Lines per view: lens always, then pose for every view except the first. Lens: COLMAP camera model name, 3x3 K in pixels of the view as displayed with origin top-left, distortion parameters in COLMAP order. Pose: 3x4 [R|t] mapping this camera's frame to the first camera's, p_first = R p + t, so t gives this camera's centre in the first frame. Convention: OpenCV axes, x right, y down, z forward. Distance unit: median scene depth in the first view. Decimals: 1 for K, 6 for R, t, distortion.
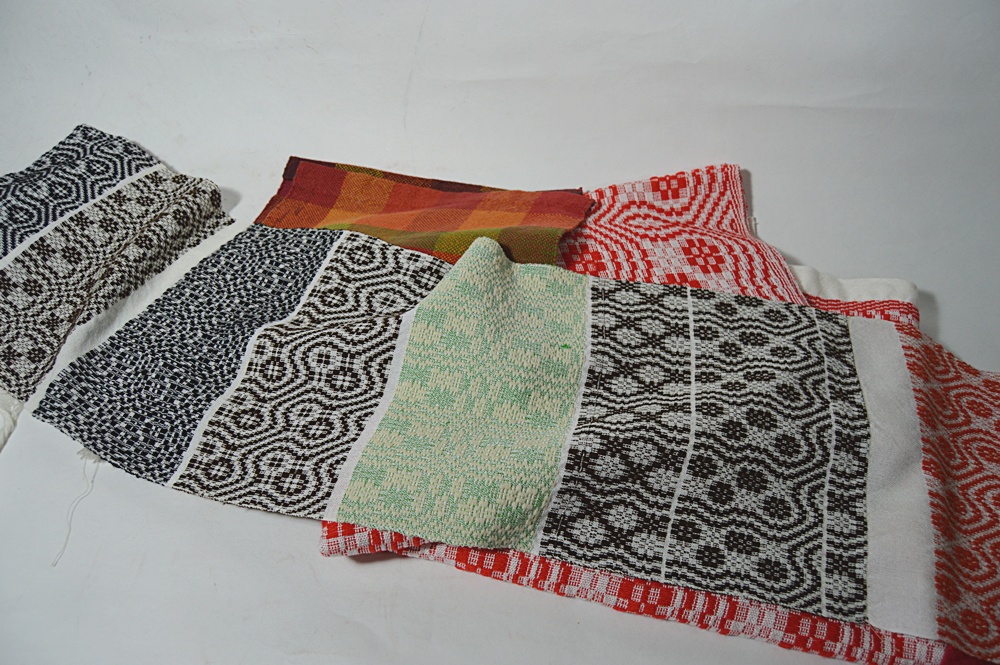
lens RADIAL K [[795.2, 0, 500.0], [0, 795.2, 332.5], [0, 0, 1]] dist [-0.106642, 0.047597]
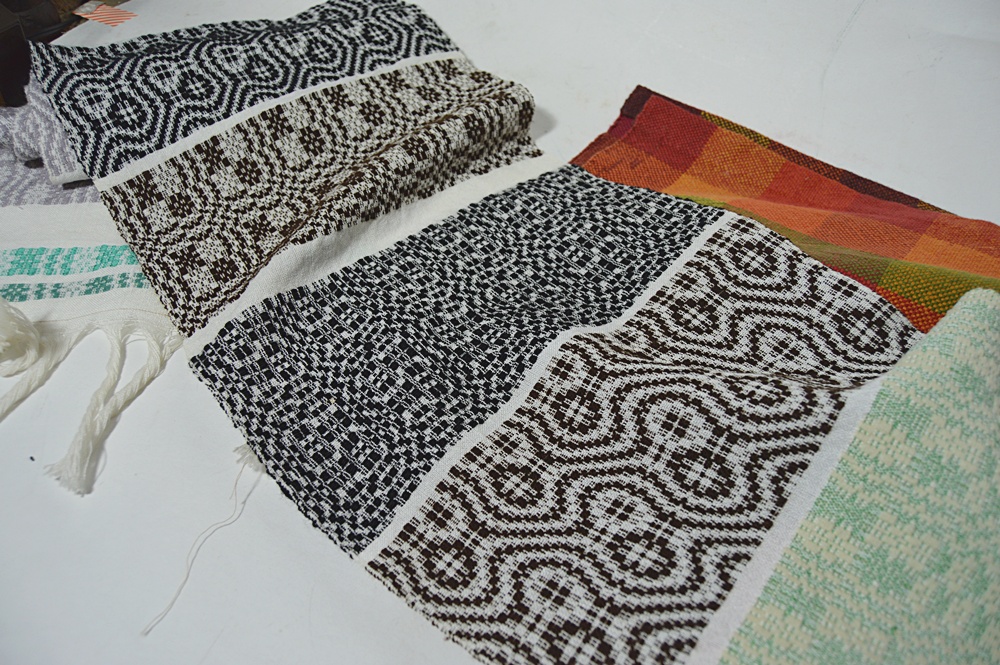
lens RADIAL K [[795.2, 0, 500.0], [0, 795.2, 332.5], [0, 0, 1]] dist [-0.106642, 0.047597]
pose [[0.933365, 0.286245, -0.216550, -0.216921], [-0.282635, 0.958018, 0.048150, -0.019044], [0.221241, 0.016263, 0.975083, 0.391500]]
